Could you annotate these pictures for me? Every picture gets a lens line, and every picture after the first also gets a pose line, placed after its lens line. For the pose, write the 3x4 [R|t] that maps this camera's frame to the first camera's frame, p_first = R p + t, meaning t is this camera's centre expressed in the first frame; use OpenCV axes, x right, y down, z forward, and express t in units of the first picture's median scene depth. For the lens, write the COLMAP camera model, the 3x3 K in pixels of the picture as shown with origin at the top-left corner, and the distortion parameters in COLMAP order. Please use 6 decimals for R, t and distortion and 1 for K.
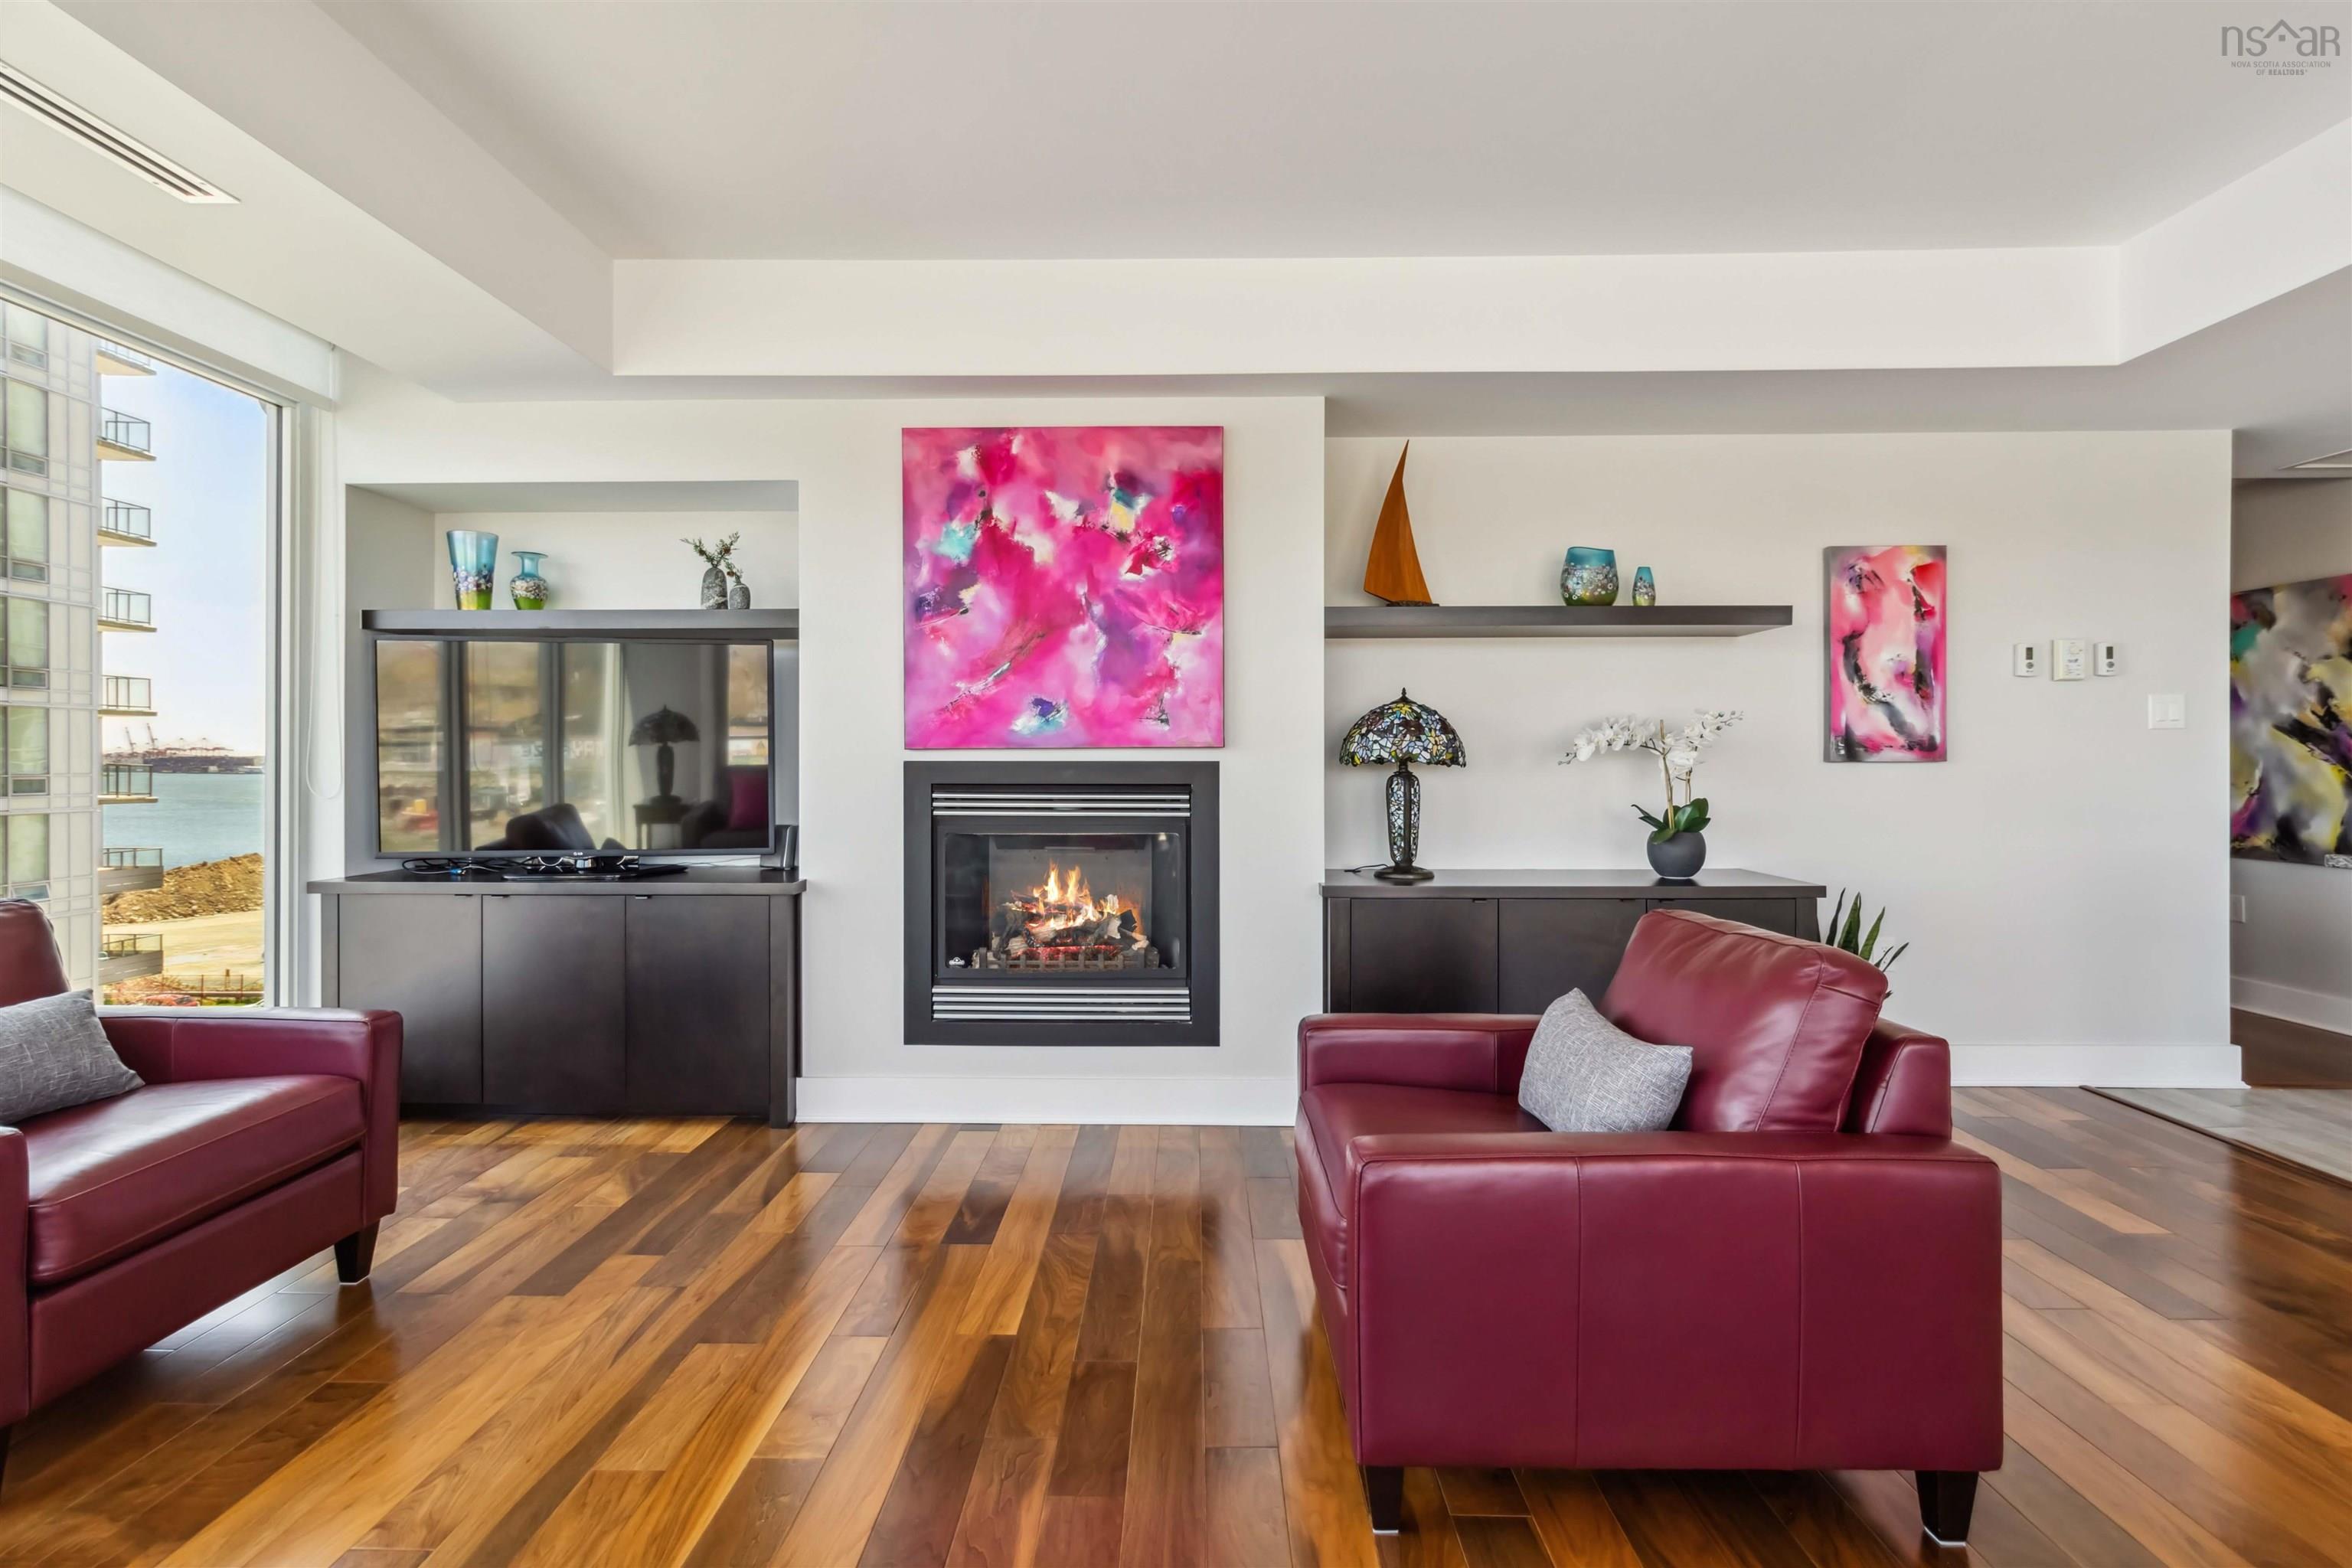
lens RADIAL K [[1096.7, 0, 1167.3], [0, 1096.7, 768.2], [0, 0, 1]] dist [0.000356, 0.001818]
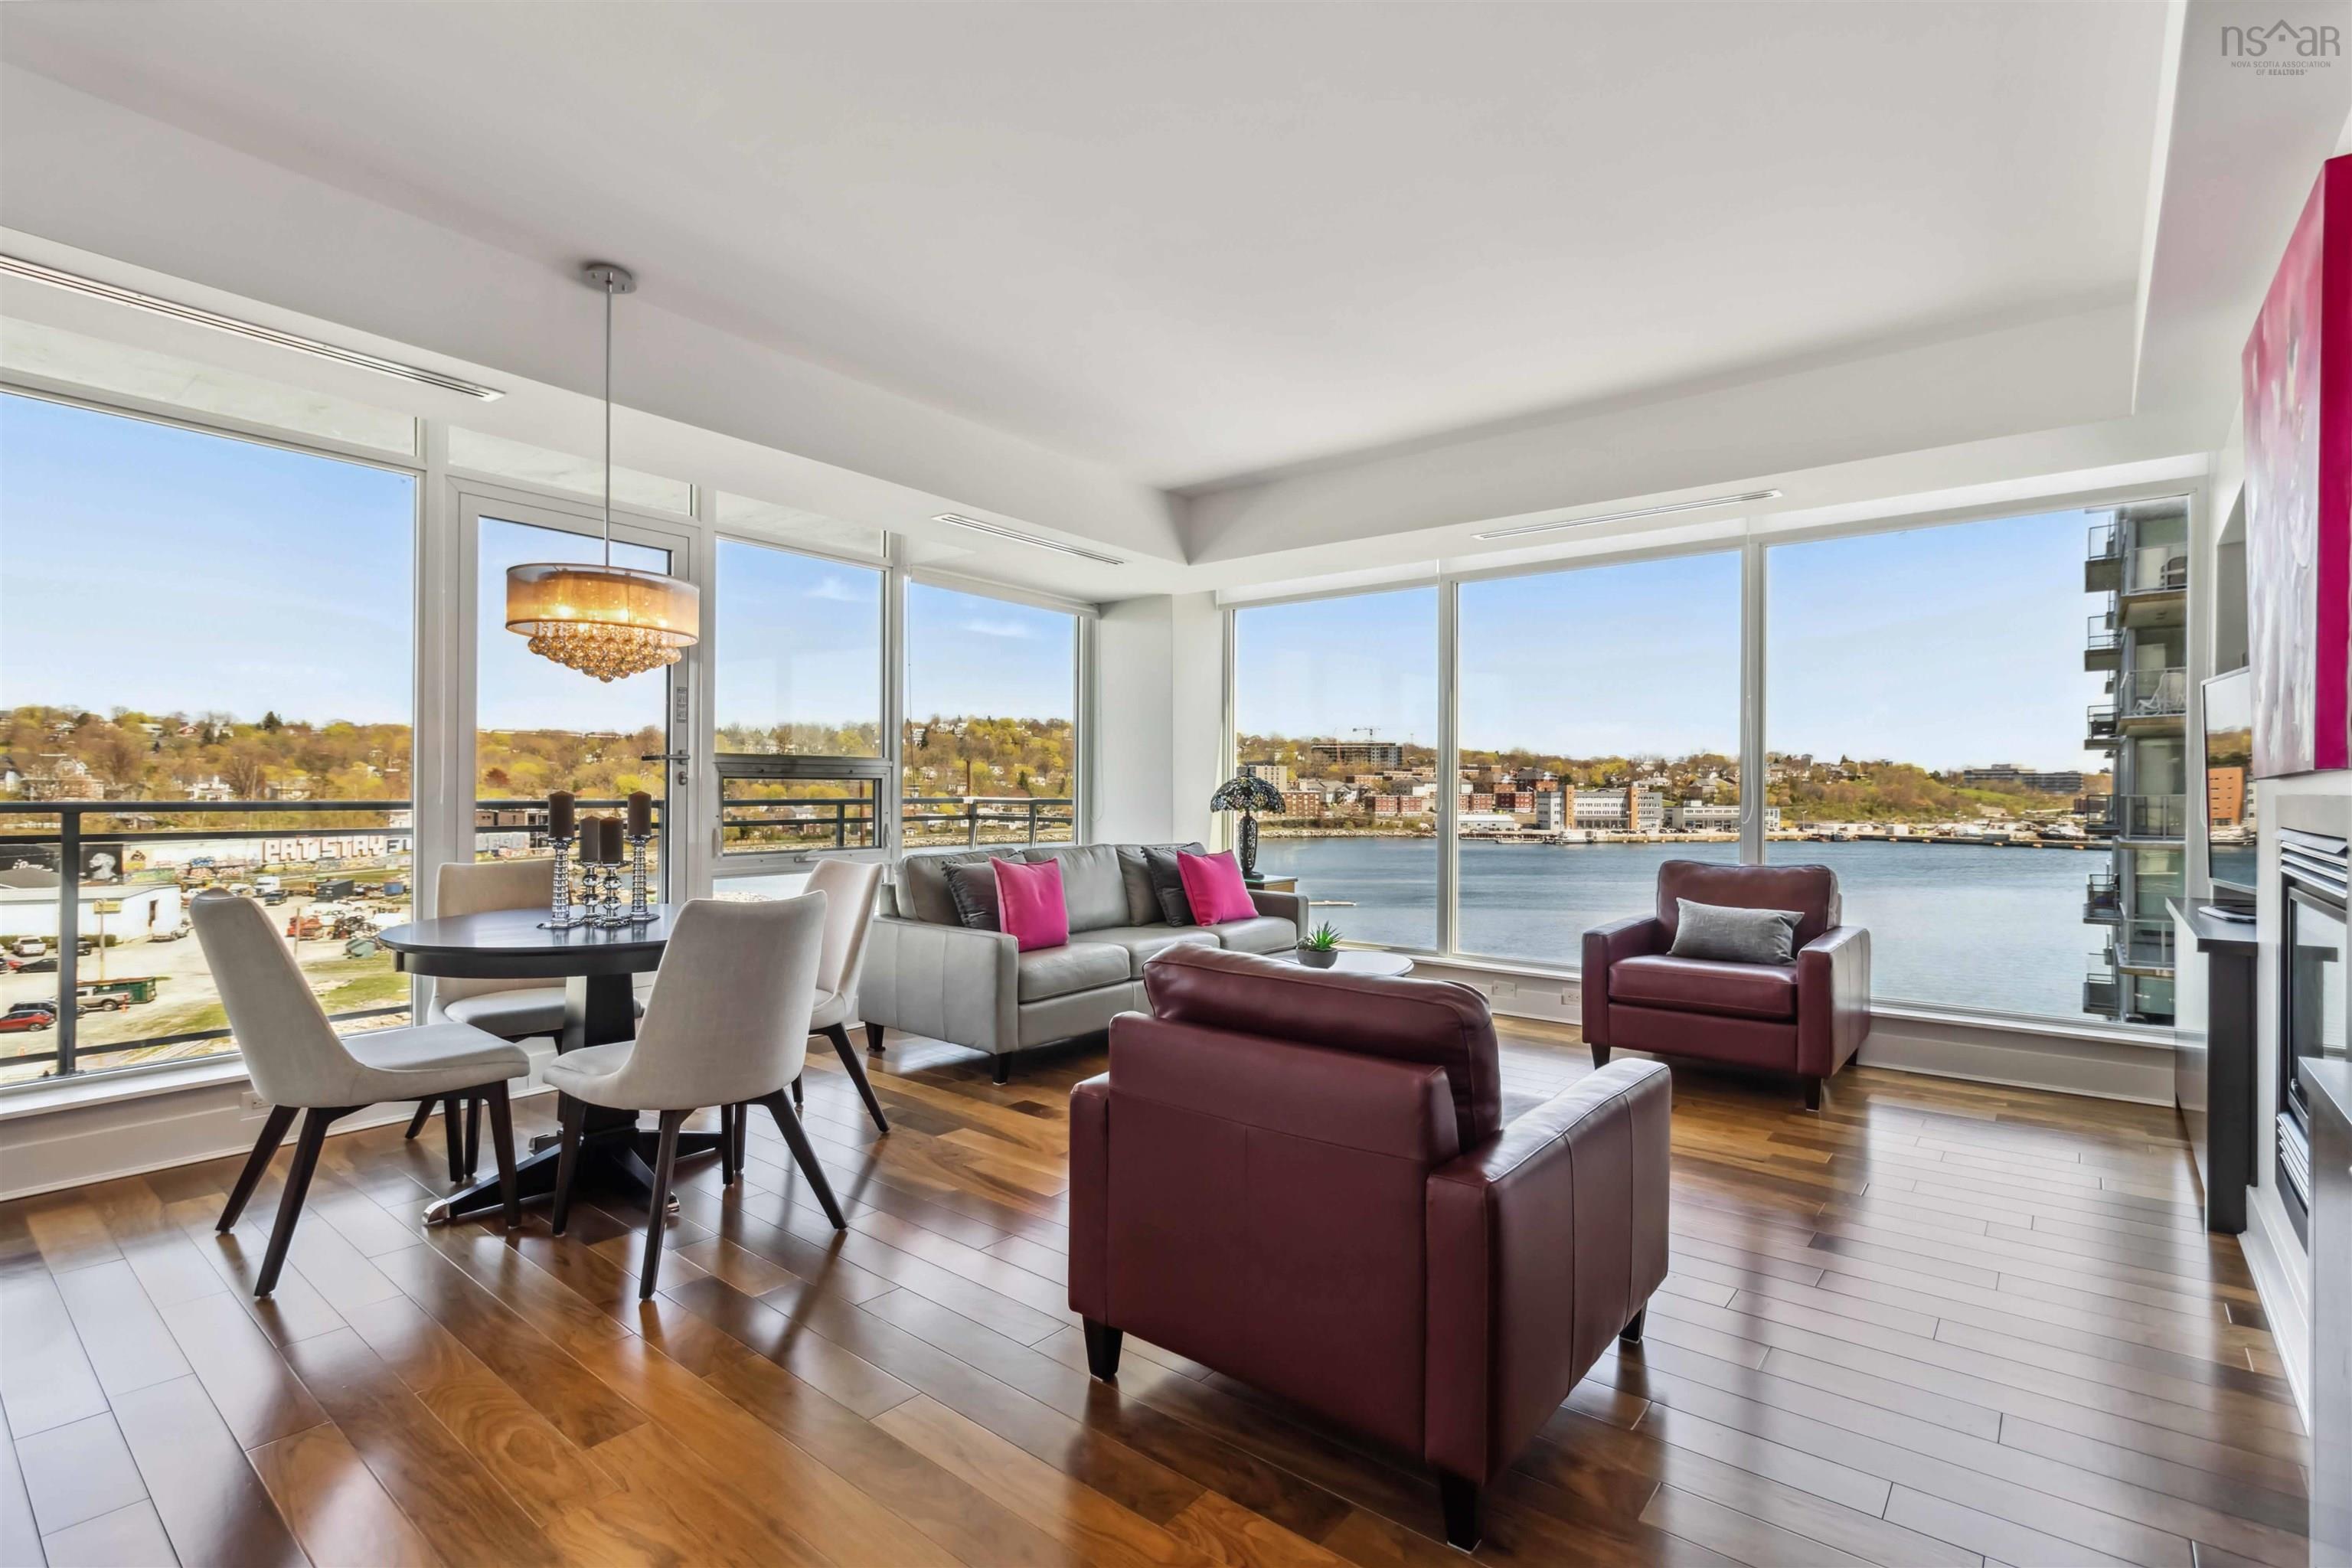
lens RADIAL K [[1096.7, 0, 1186.1], [0, 1096.7, 790.9], [0, 0, 1]] dist [0.000356, 0.001818]
pose [[-0.610471, -0.001283, -0.792037, 0.788945], [-0.005639, 0.999980, 0.002726, -0.007722], [0.792018, 0.006131, -0.610467, 0.875714]]
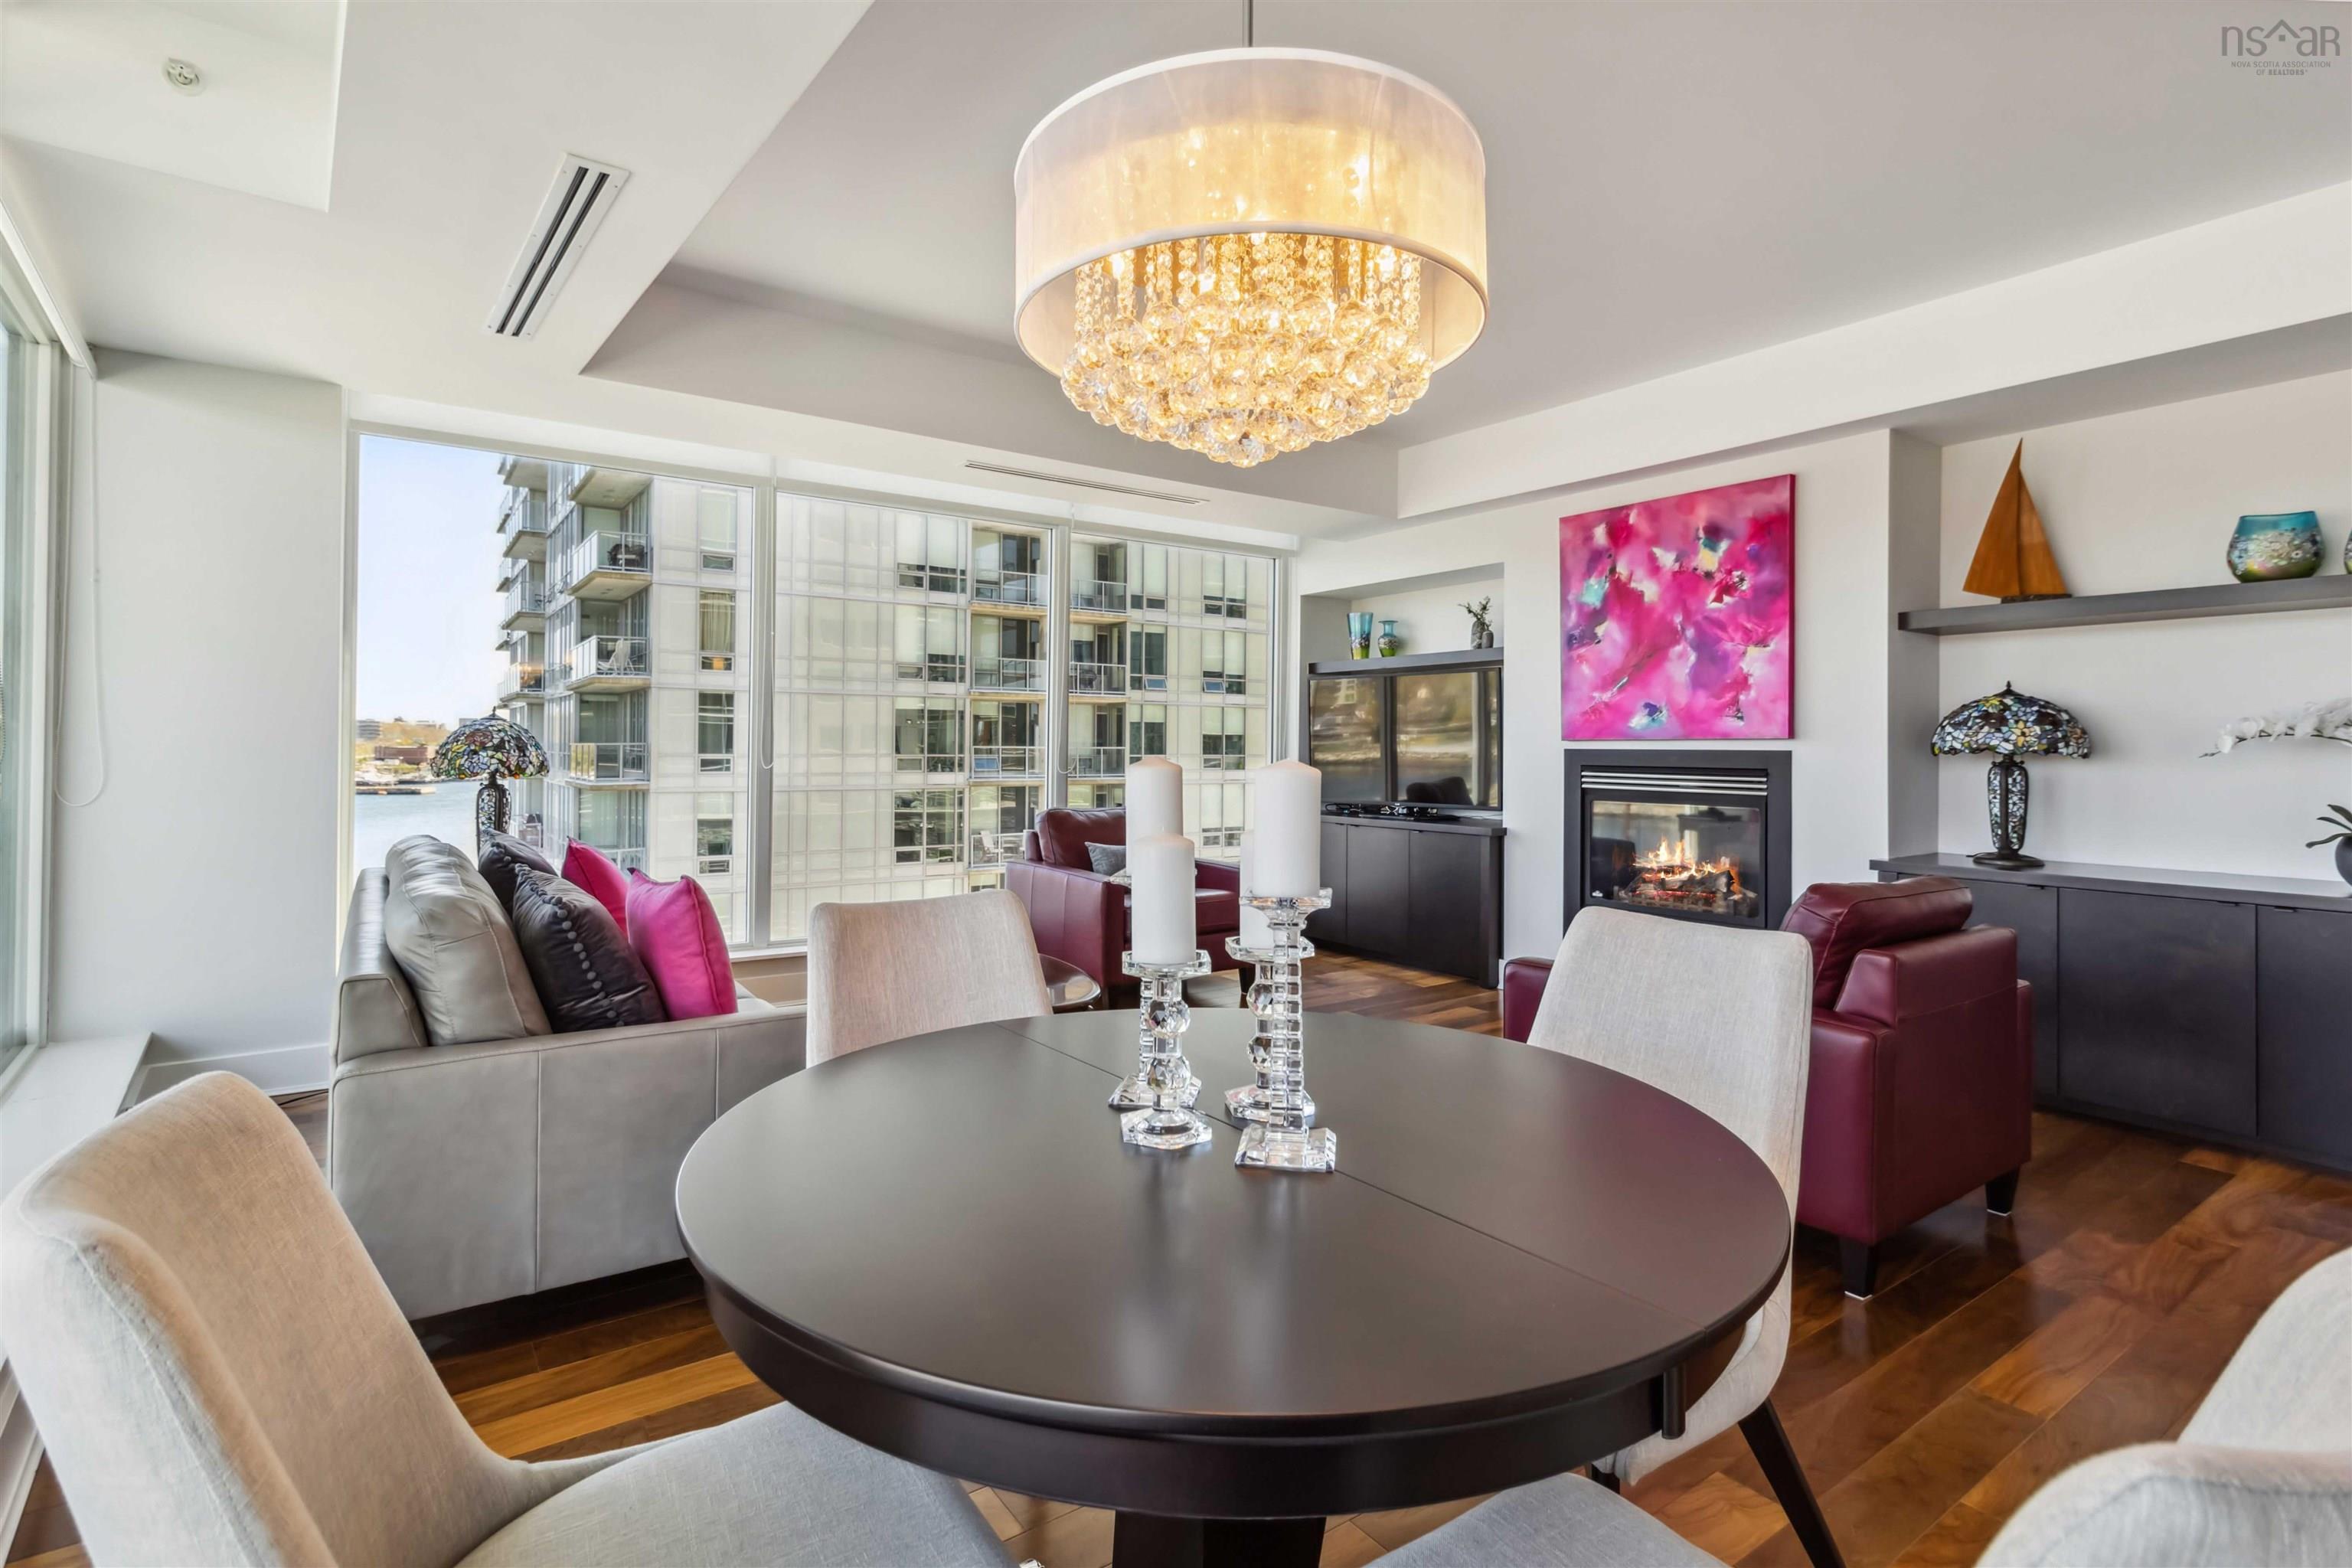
lens RADIAL K [[1096.7, 0, 1187.5], [0, 1096.7, 738.3], [0, 0, 1]] dist [0.000356, 0.001818]
pose [[0.603574, -0.001297, -0.797306, 0.606449], [-0.010263, 0.999903, -0.009396, -0.001650], [0.797241, 0.013854, 0.603503, -0.254621]]
